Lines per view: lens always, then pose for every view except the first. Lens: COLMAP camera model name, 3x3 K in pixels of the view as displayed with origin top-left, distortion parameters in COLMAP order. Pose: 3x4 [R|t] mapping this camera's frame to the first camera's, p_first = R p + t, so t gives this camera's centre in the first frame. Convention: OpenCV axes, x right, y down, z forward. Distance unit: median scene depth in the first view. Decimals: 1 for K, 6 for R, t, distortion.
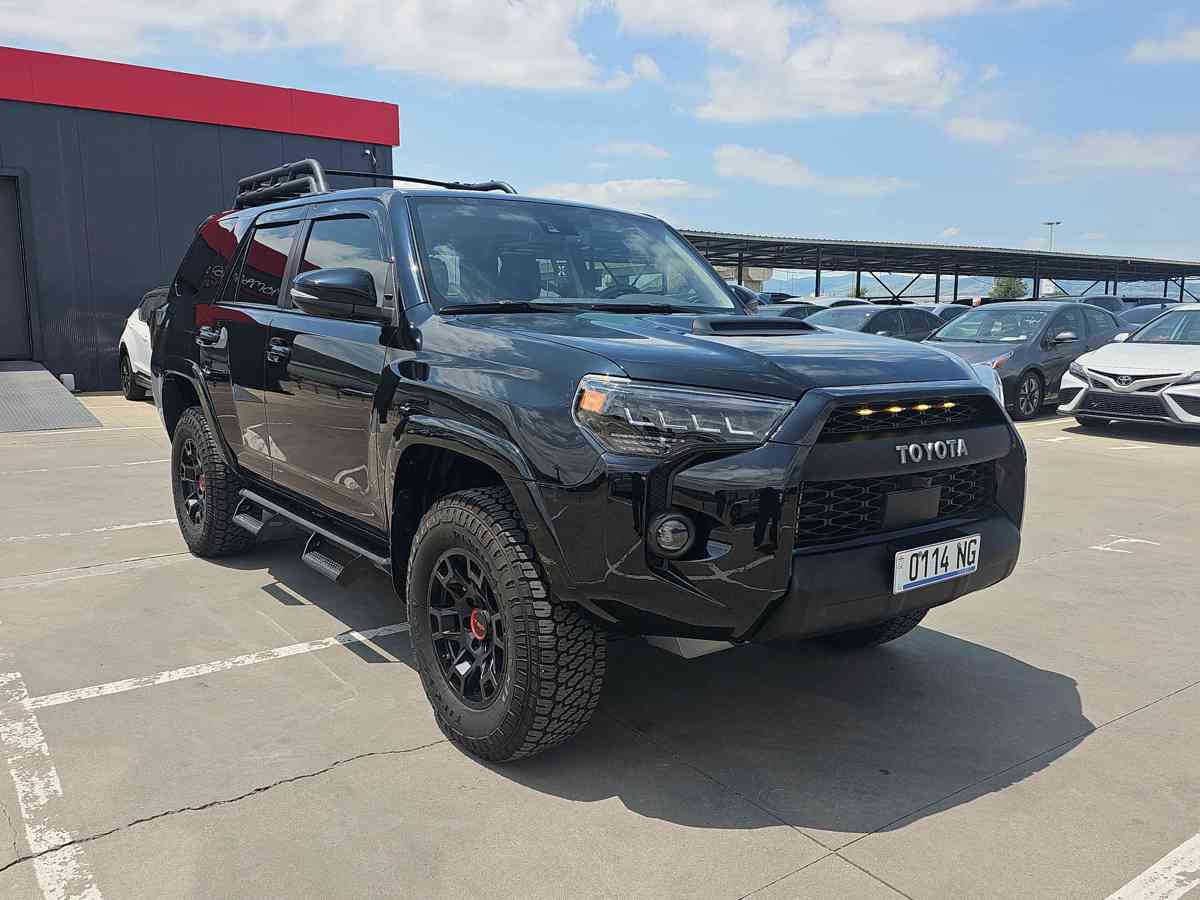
lens RADIAL K [[962.2, 0, 582.6], [0, 962.2, 449.0], [0, 0, 1]] dist [0.111344, -0.127991]
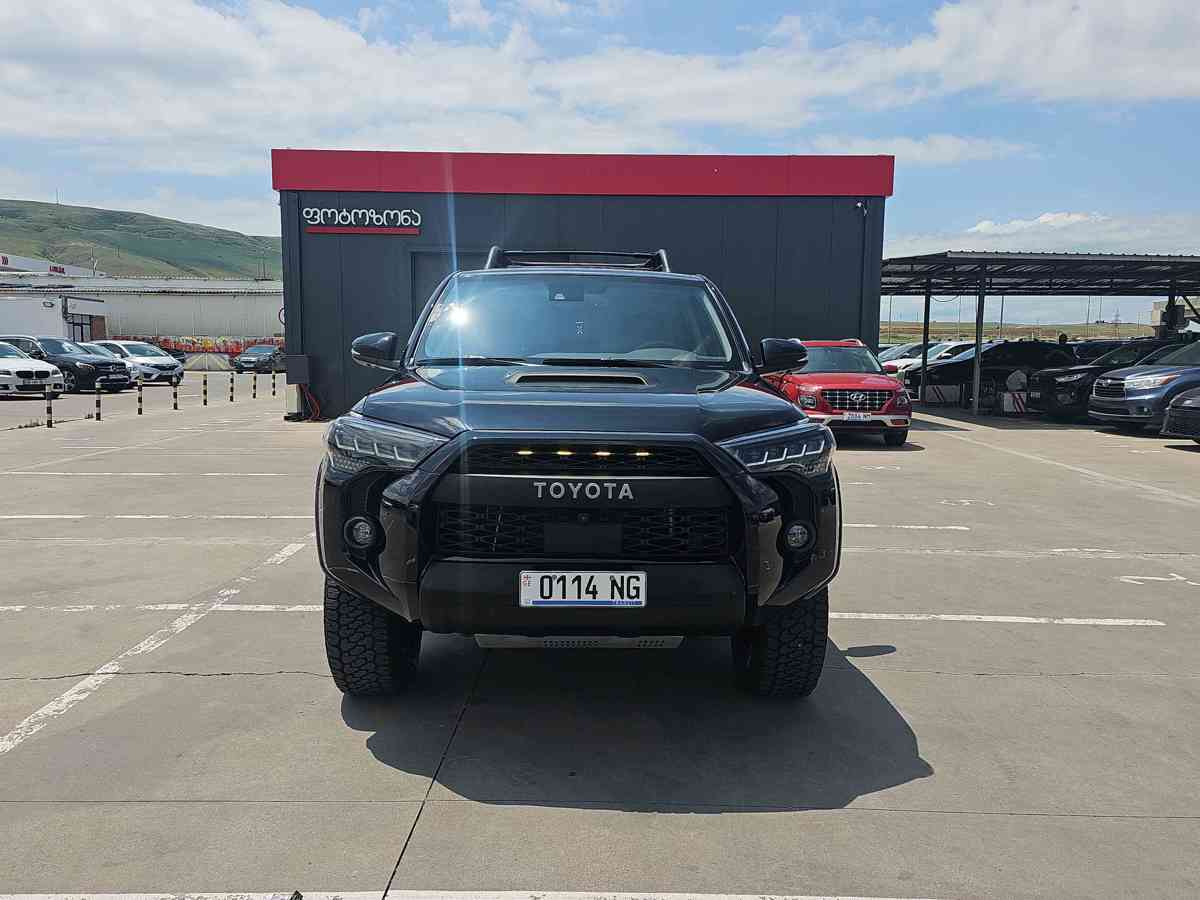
lens RADIAL K [[962.2, 0, 582.6], [0, 962.2, 449.0], [0, 0, 1]] dist [0.111344, -0.127991]
pose [[0.797461, 0.060218, -0.600358, 1.014369], [-0.087314, 0.996051, -0.016073, -0.027897], [0.597019, 0.065237, 0.799570, 0.087162]]
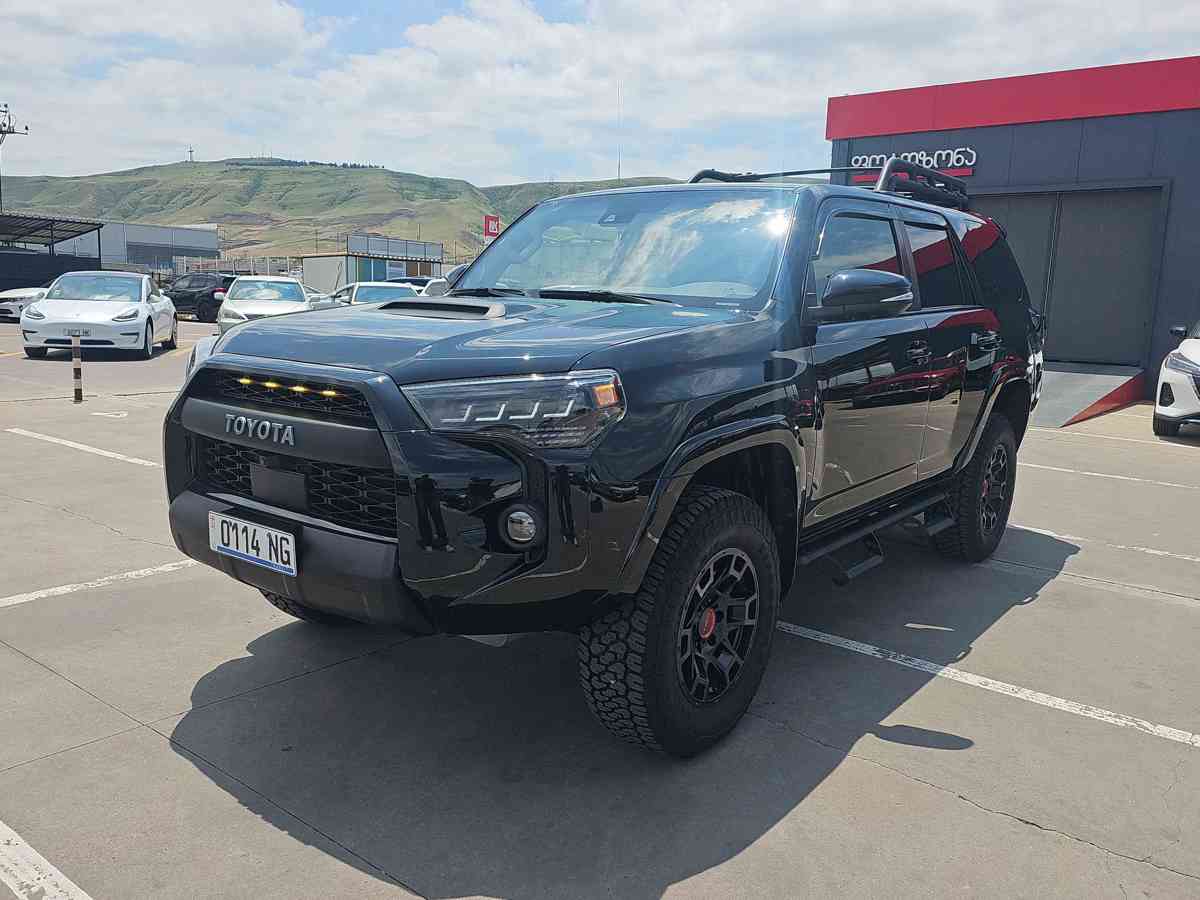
lens RADIAL K [[951.9, 0, 592.7], [0, 951.9, 458.9], [0, 0, 1]] dist [0.101915, -0.112711]
pose [[0.258020, 0.162174, -0.952431, 1.341322], [-0.168794, 0.978216, 0.120837, -0.138903], [0.951280, 0.129586, 0.279773, 1.029147]]
